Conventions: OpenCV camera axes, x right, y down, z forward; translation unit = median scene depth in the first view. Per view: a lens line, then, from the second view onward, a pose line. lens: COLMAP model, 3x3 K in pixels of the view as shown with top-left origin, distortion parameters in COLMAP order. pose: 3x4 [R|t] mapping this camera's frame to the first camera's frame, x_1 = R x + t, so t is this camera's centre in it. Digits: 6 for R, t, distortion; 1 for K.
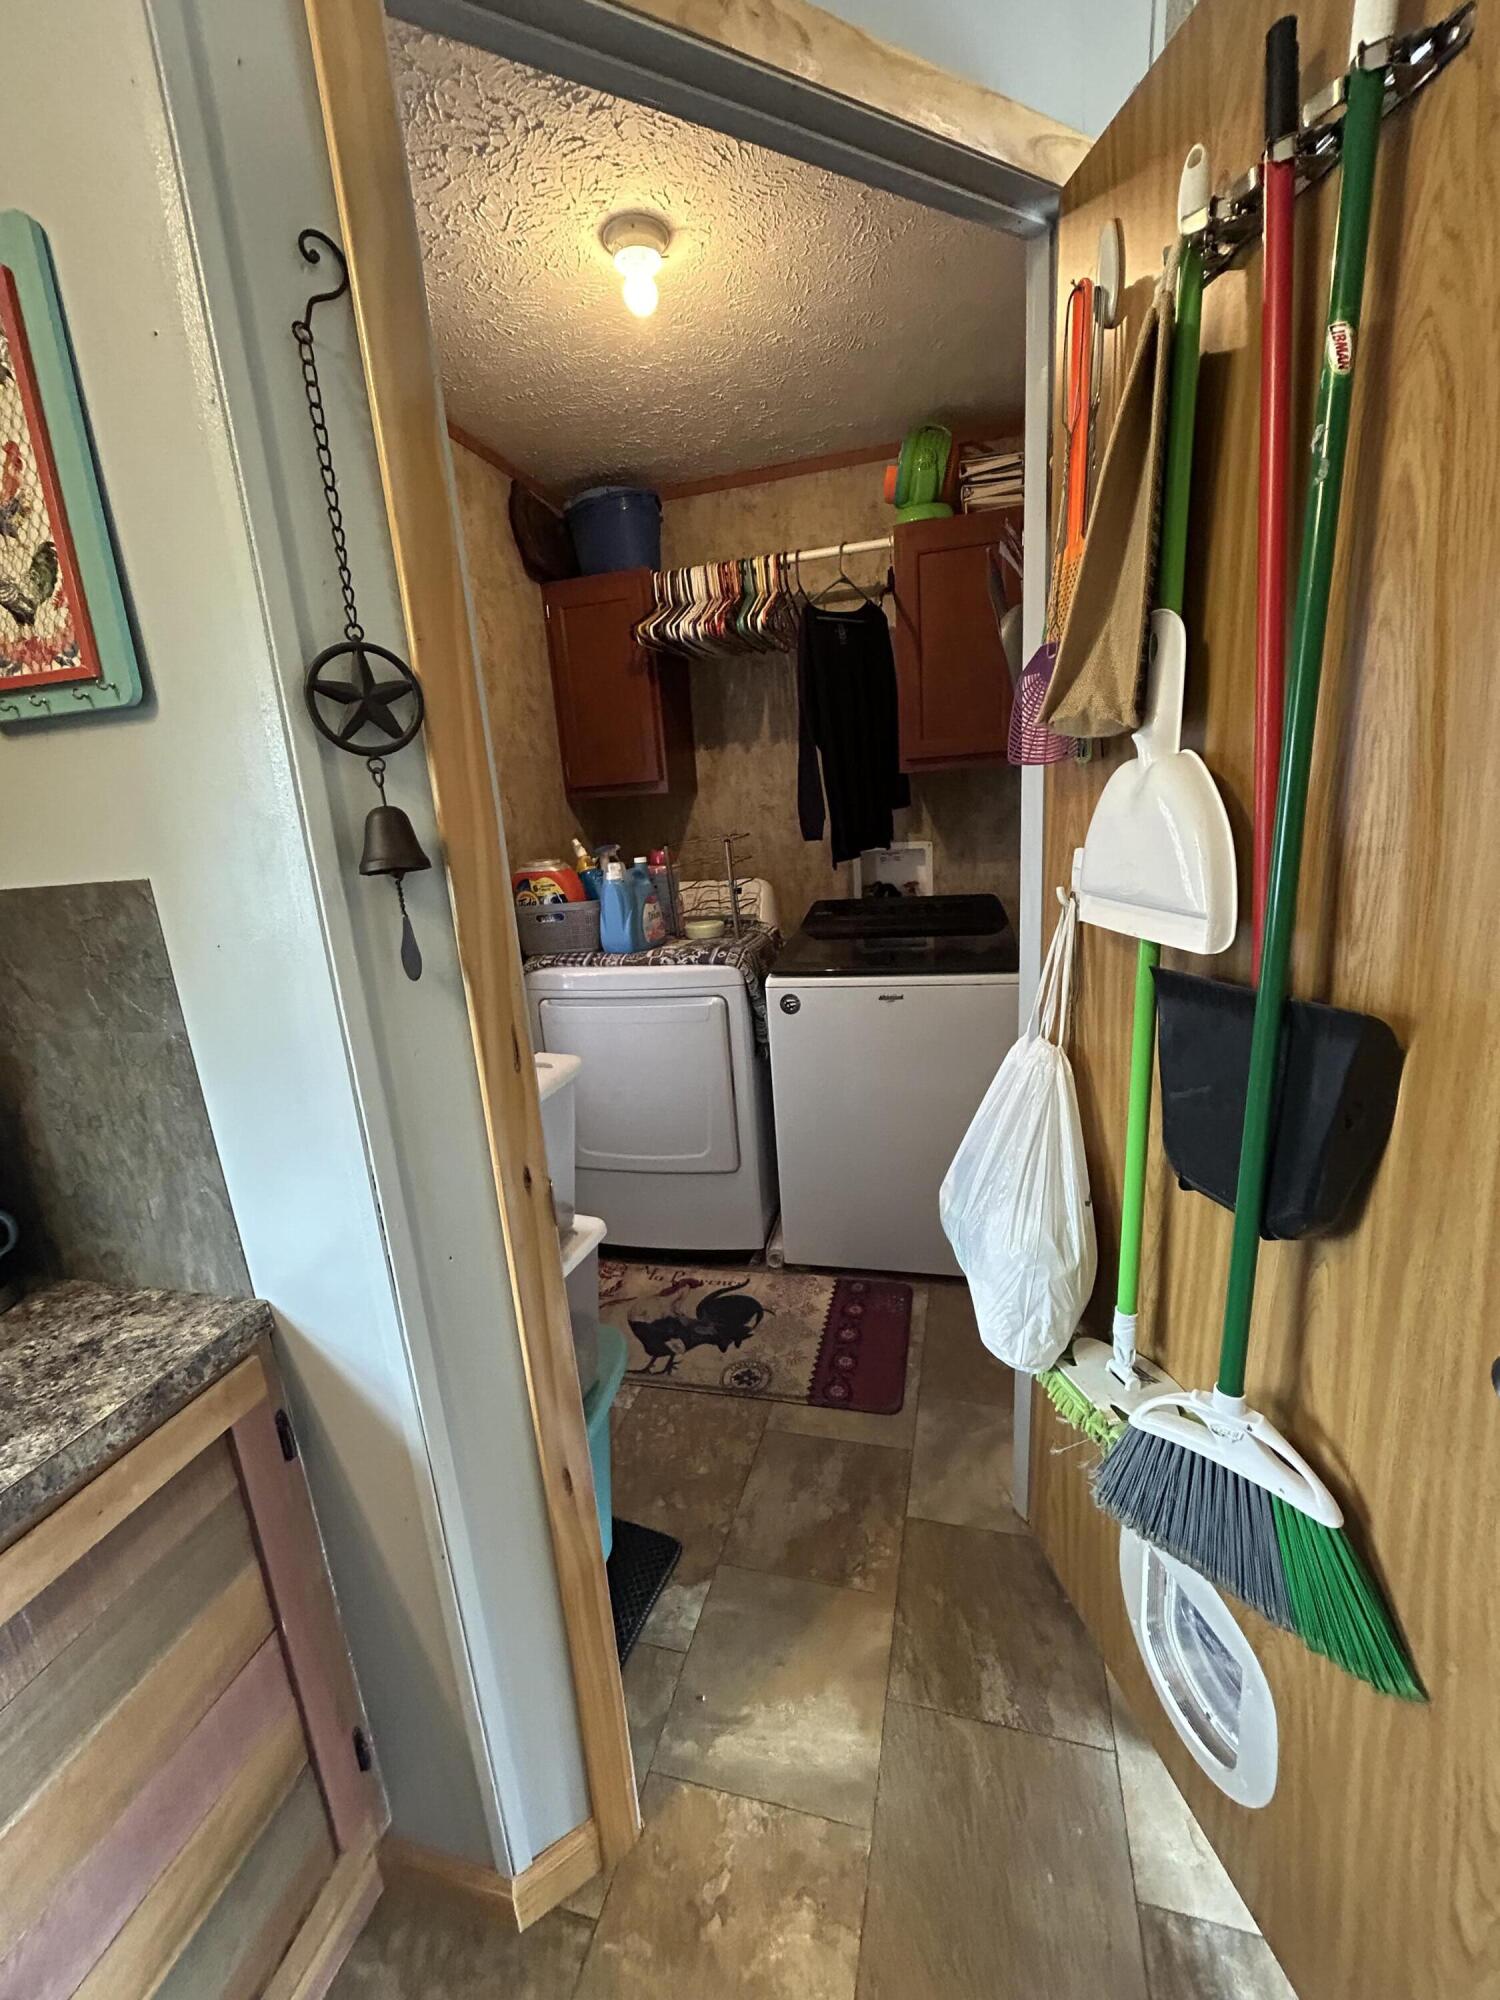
lens RADIAL K [[811.8, 0, 751.5], [0, 811.8, 1005.3], [0, 0, 1]] dist [-0.002422, 0.001130]
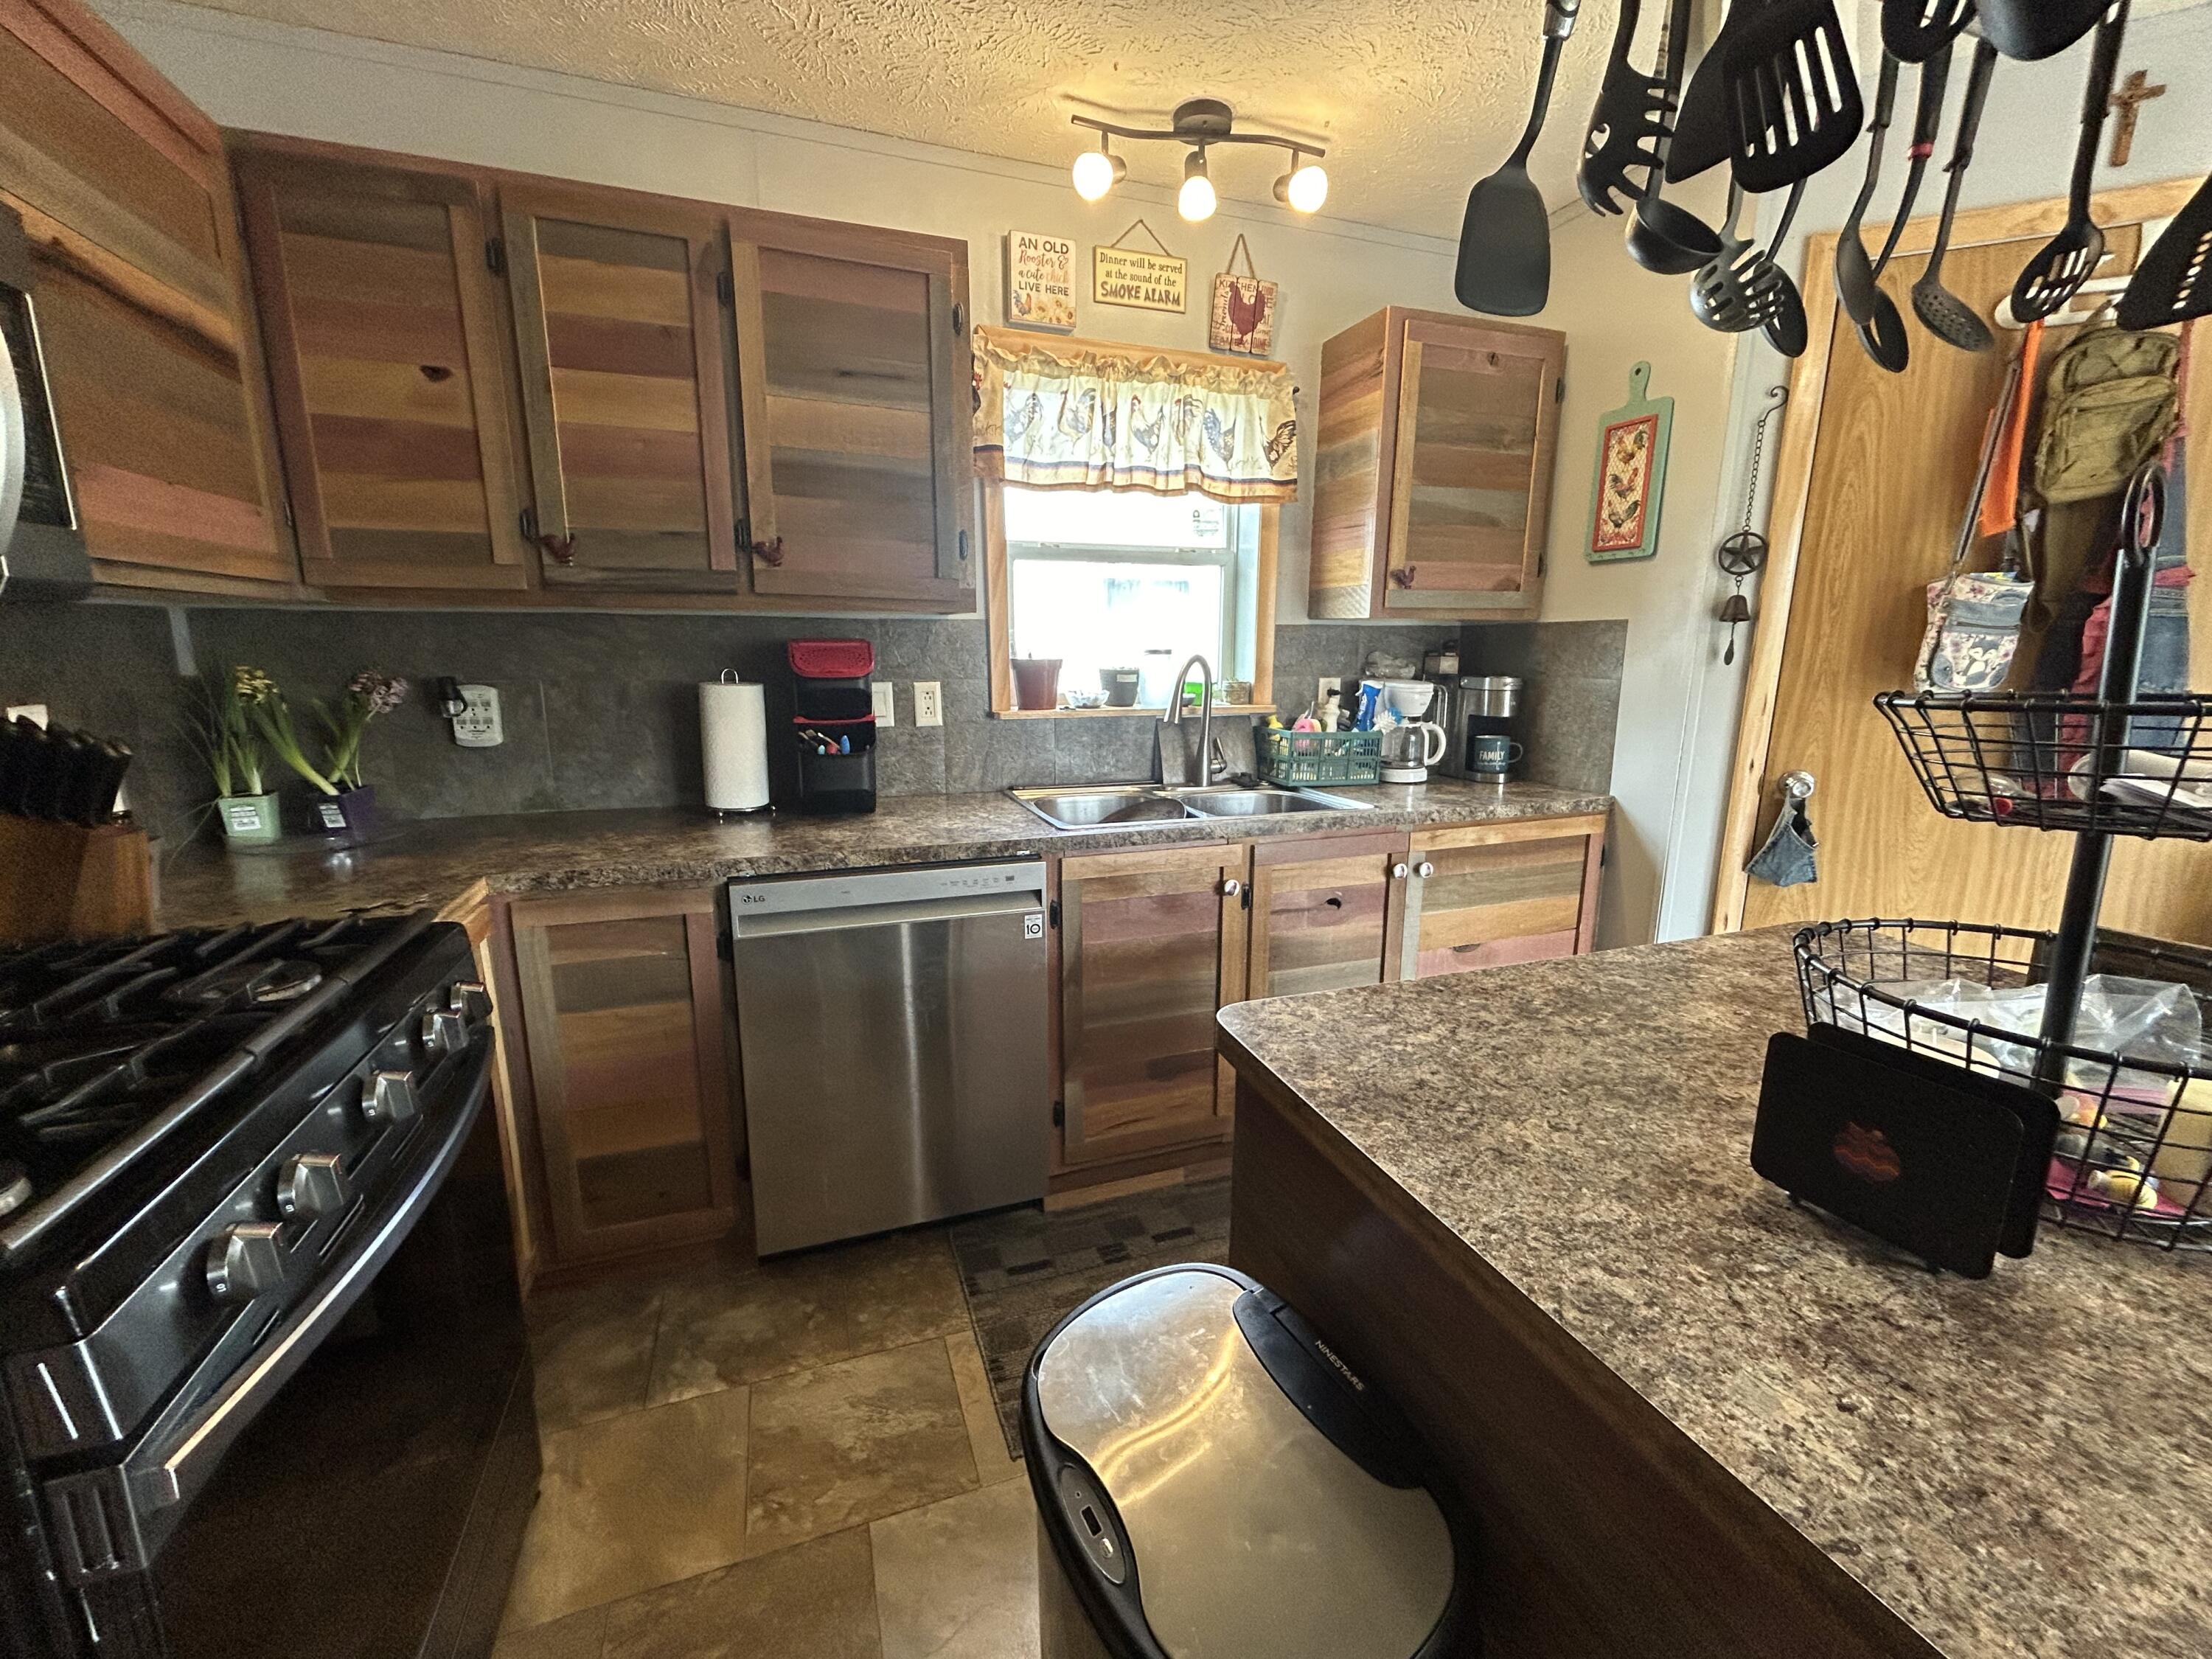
lens RADIAL K [[897.8, 0, 1110.7], [0, 897.8, 827.4], [0, 0, 1]] dist [-0.002422, 0.001130]
pose [[0.570353, 0.236877, -0.786503, 0.820601], [-0.240554, 0.963703, 0.115802, 0.610302], [0.785386, 0.123148, 0.606633, -2.180717]]
